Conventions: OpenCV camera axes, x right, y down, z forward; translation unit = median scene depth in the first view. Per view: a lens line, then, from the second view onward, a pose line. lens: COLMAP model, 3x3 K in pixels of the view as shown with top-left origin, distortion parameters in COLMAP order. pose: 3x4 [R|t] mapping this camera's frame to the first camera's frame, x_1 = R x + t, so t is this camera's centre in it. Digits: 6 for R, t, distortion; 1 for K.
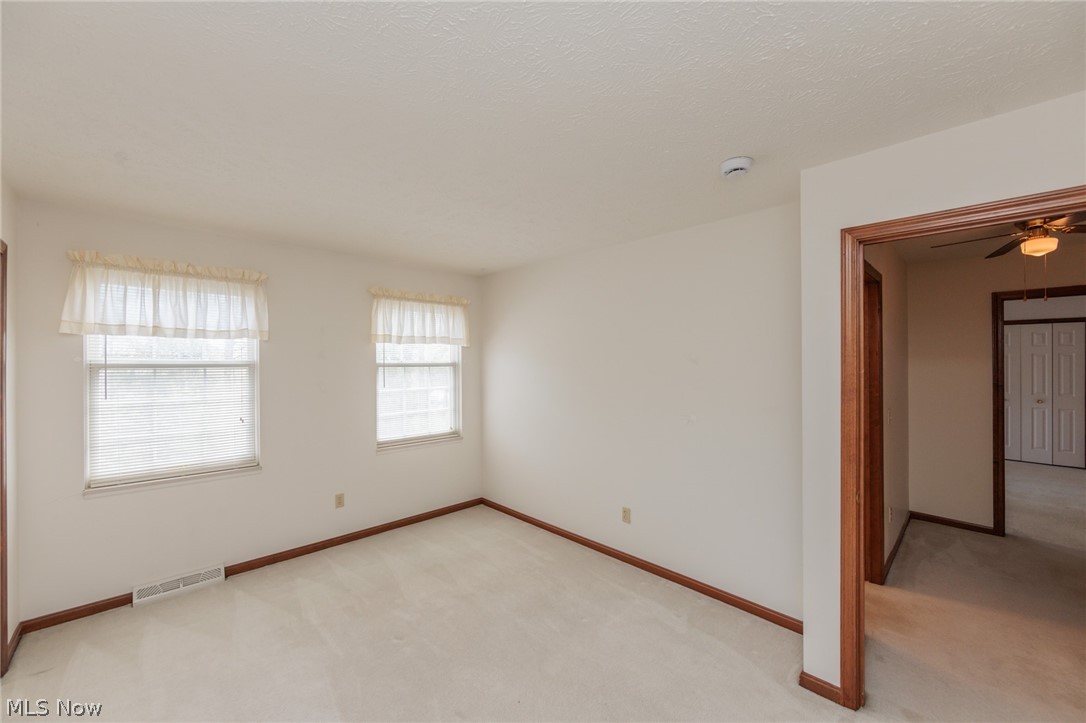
lens RADIAL K [[424.0, 0, 545.1], [0, 424.0, 359.0], [0, 0, 1]] dist [-0.001956, -0.000122]
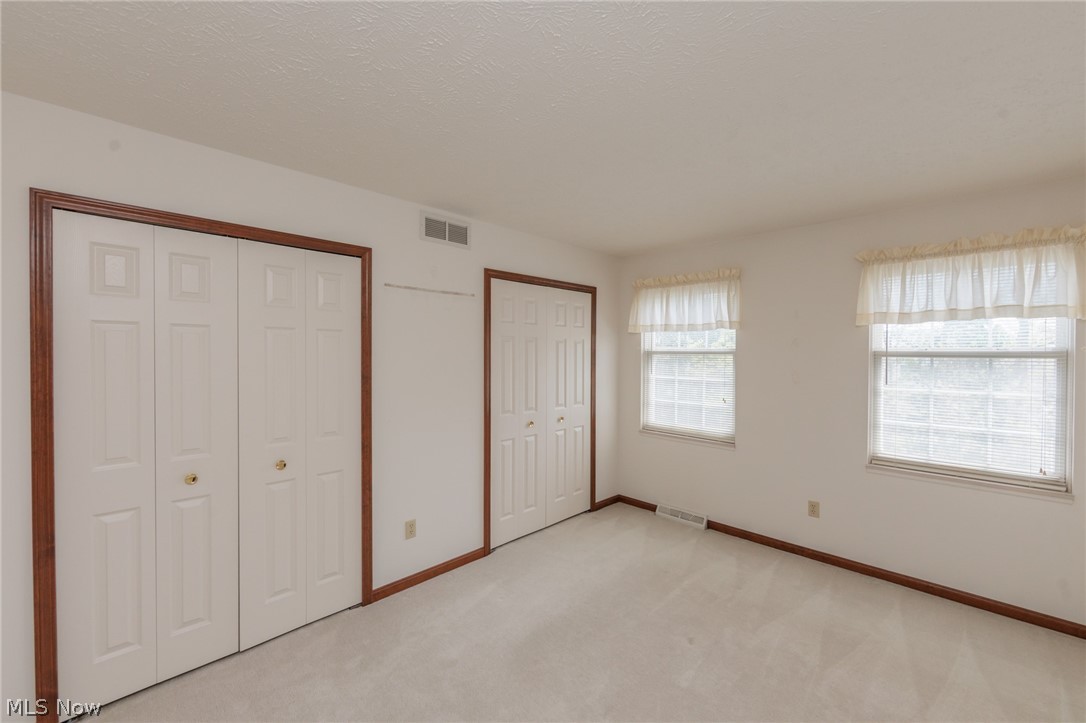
lens RADIAL K [[444.4, 0, 541.9], [0, 444.4, 357.3], [0, 0, 1]] dist [0.045251, -0.000131]
pose [[0.029372, 0.017216, -0.999420, 0.421856], [0.005698, 0.999833, 0.017391, 0.003011], [0.999552, -0.006206, 0.029269, 0.411517]]
